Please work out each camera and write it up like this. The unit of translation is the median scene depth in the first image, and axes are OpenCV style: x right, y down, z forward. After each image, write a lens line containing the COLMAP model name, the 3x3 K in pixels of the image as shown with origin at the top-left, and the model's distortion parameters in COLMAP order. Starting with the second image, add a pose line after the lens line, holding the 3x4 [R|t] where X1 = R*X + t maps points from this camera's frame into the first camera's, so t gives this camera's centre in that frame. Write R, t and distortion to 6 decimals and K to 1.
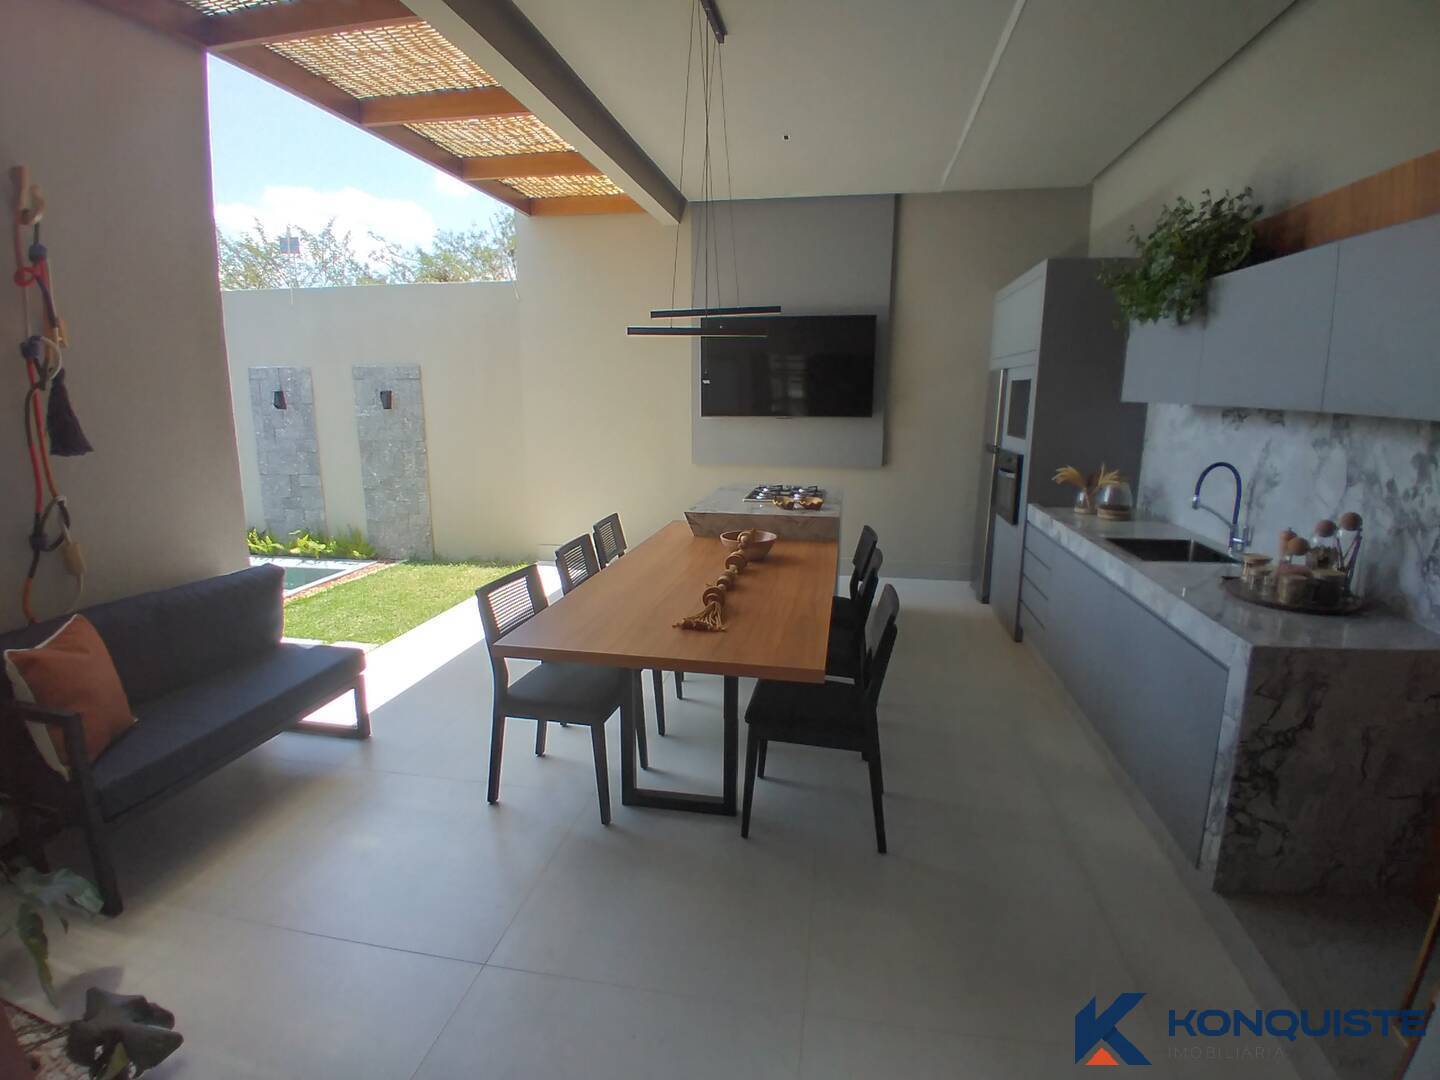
lens RADIAL K [[722.5, 0, 710.7], [0, 722.5, 534.1], [0, 0, 1]] dist [0.012590, -0.052188]
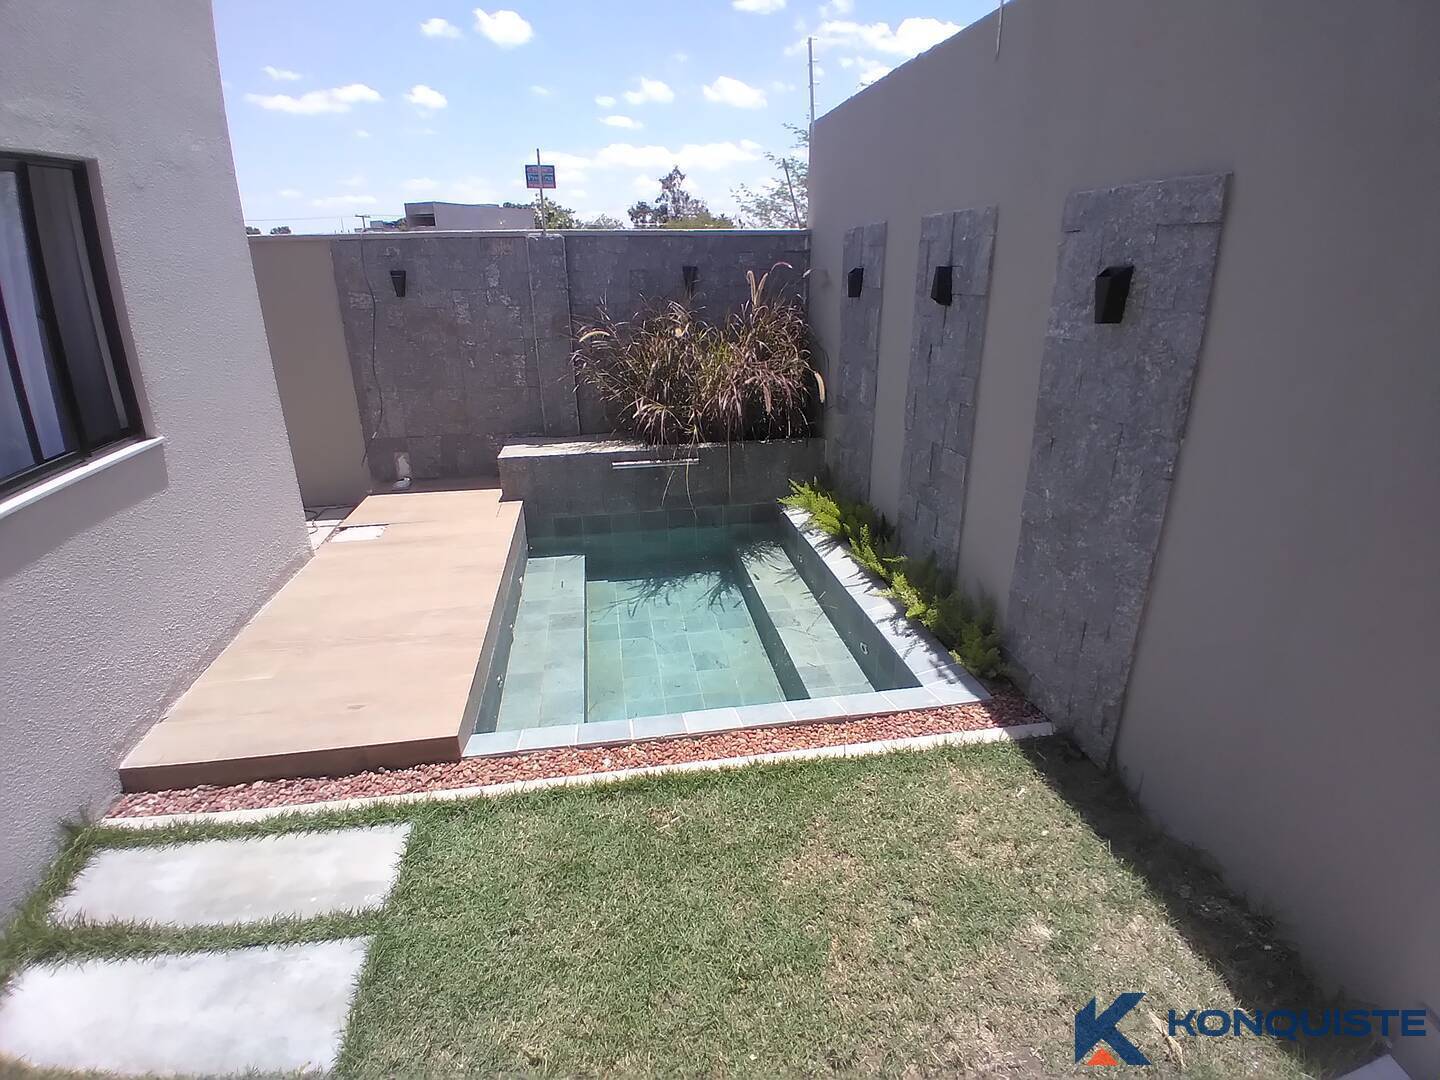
lens RADIAL K [[710.9, 0, 723.4], [0, 710.9, 536.4], [0, 0, 1]] dist [0.013728, -0.051279]
pose [[0.349397, 0.326989, -0.878066, -0.214741], [-0.172475, 0.943560, 0.282748, -0.159652], [0.920964, 0.052653, 0.386074, 0.805021]]
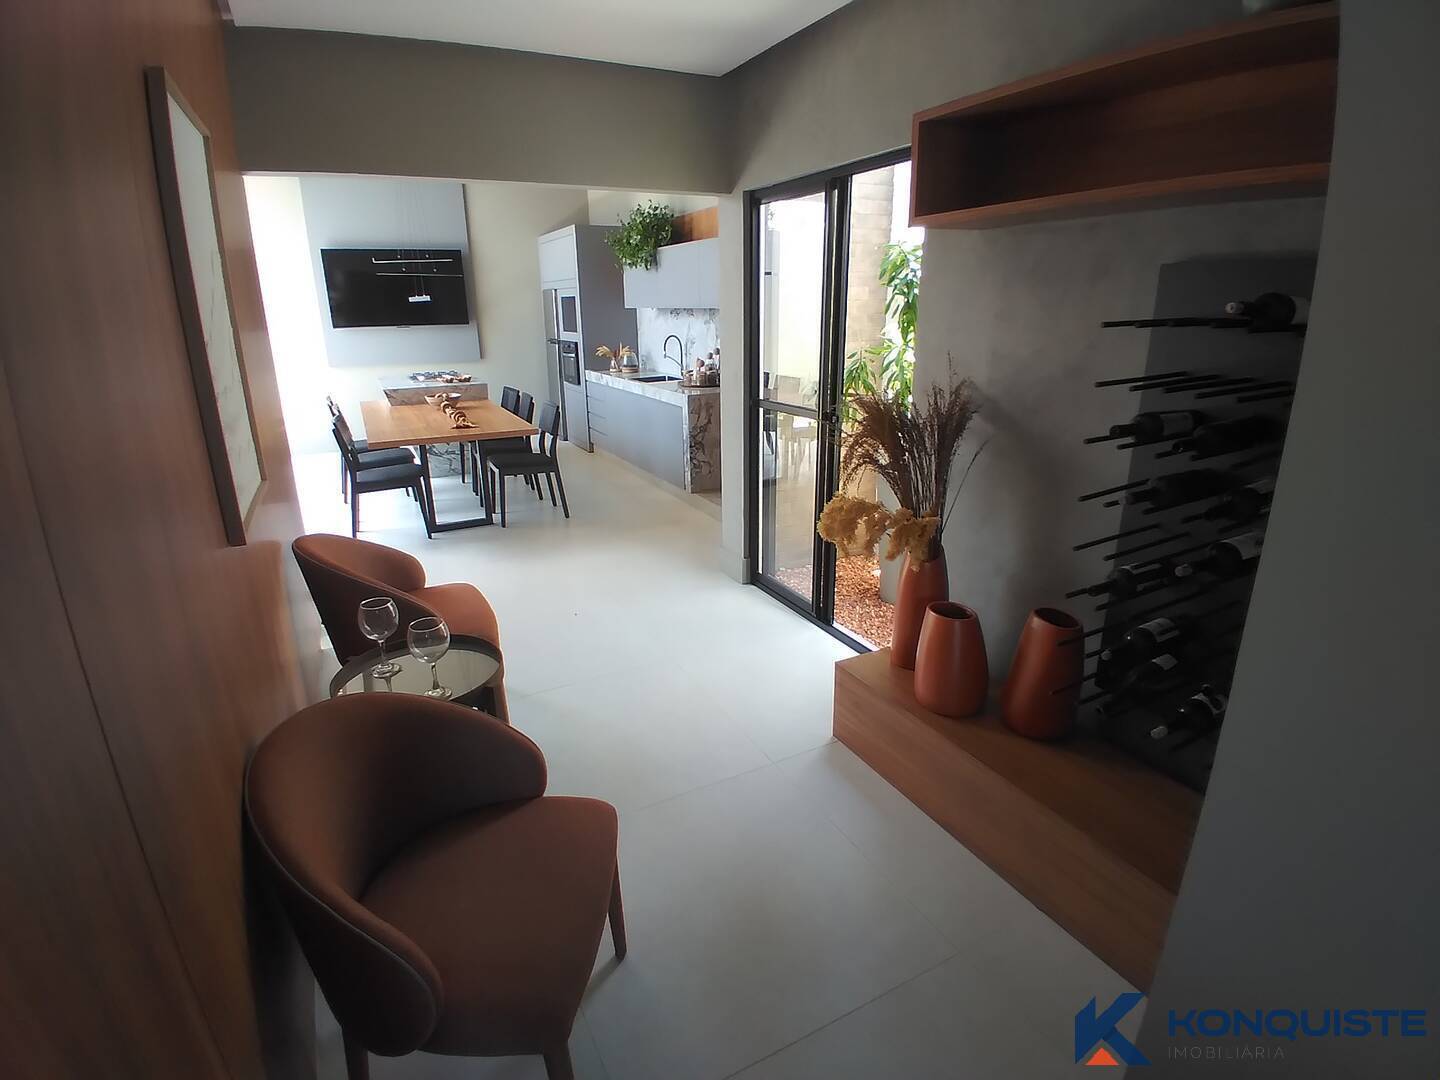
lens RADIAL K [[722.5, 0, 710.7], [0, 722.5, 534.1], [0, 0, 1]] dist [0.012590, -0.052188]
pose [[0.796731, -0.199079, 0.570603, -0.356275], [0.134318, 0.978901, 0.153984, 0.106678], [-0.589219, -0.046042, 0.806661, -0.544036]]
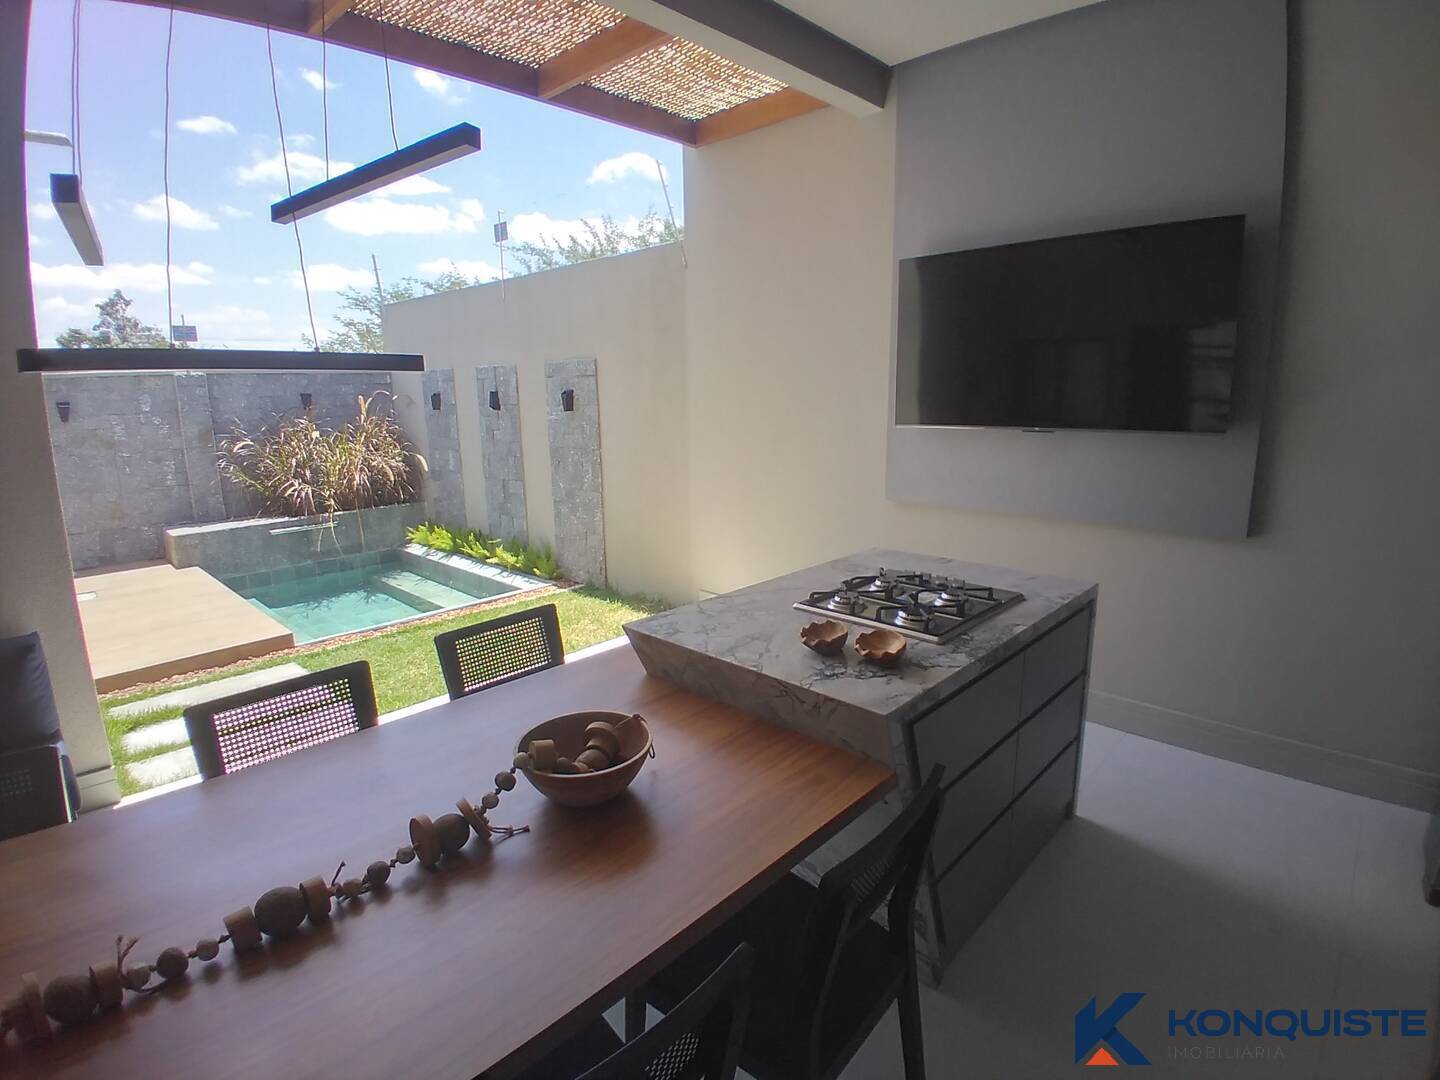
lens RADIAL K [[722.5, 0, 710.7], [0, 722.5, 534.1], [0, 0, 1]] dist [0.012590, -0.052188]
pose [[0.835479, 0.092954, -0.541604, 0.197732], [-0.089622, 0.995442, 0.032594, -0.078440], [0.542165, 0.021308, 0.840002, 0.414690]]
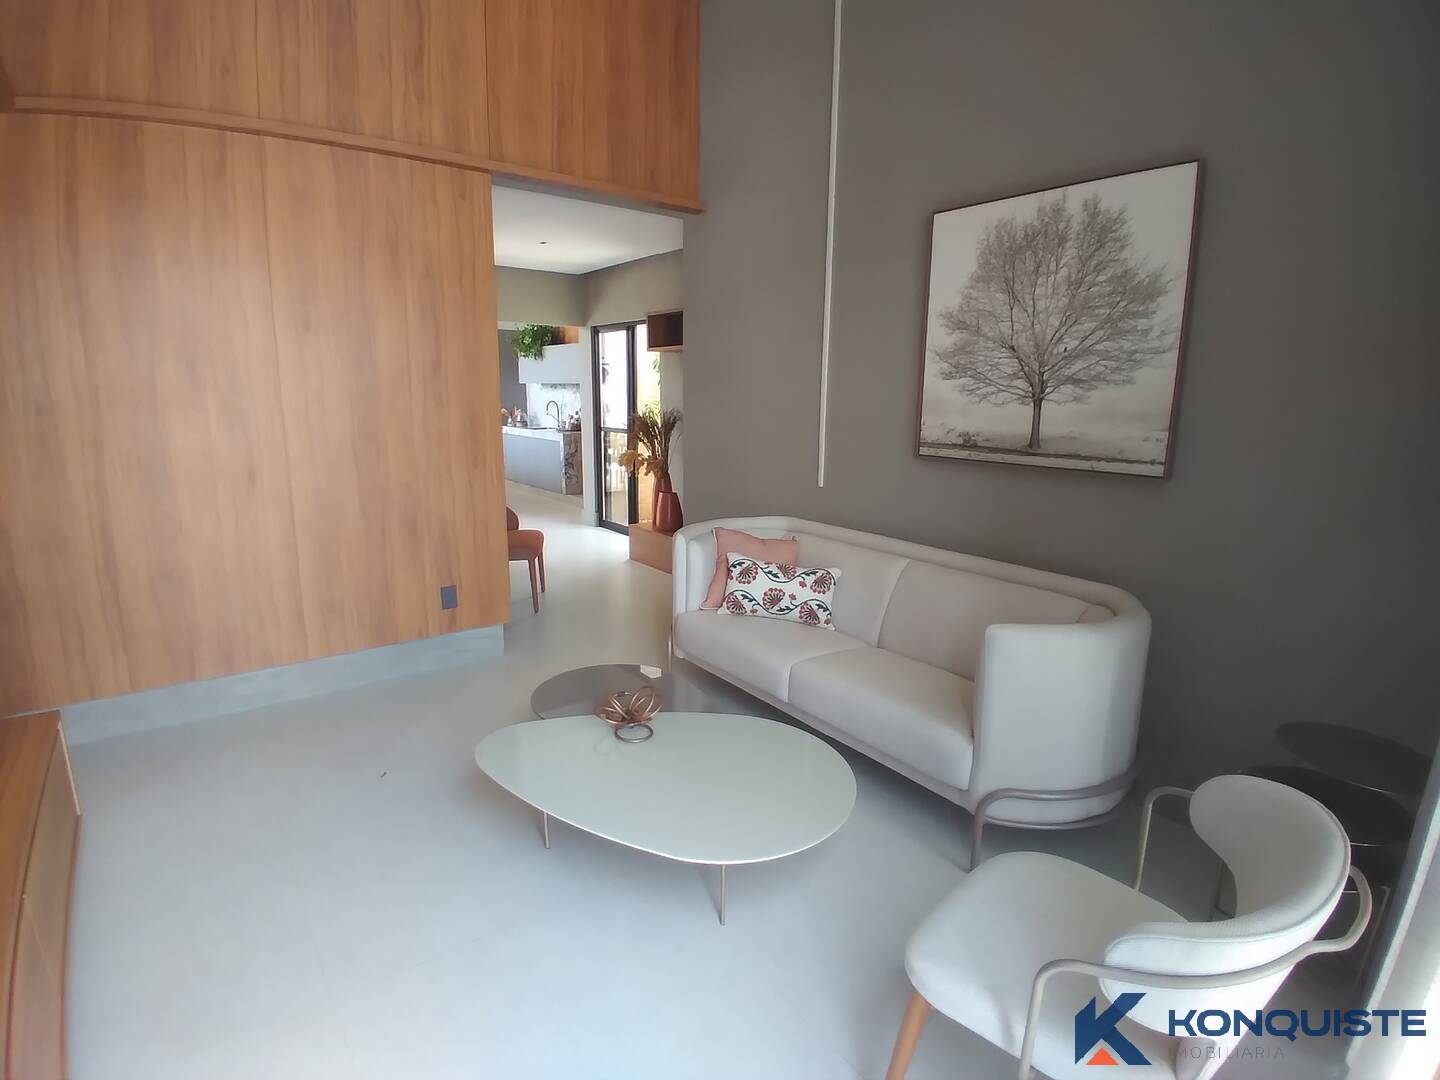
lens RADIAL K [[722.5, 0, 710.7], [0, 722.5, 534.1], [0, 0, 1]] dist [0.012590, -0.052188]
pose [[0.680371, -0.144220, 0.718538, -0.821516], [0.137071, 0.988186, 0.068551, 0.244051], [-0.719936, 0.051850, 0.692101, -1.161979]]
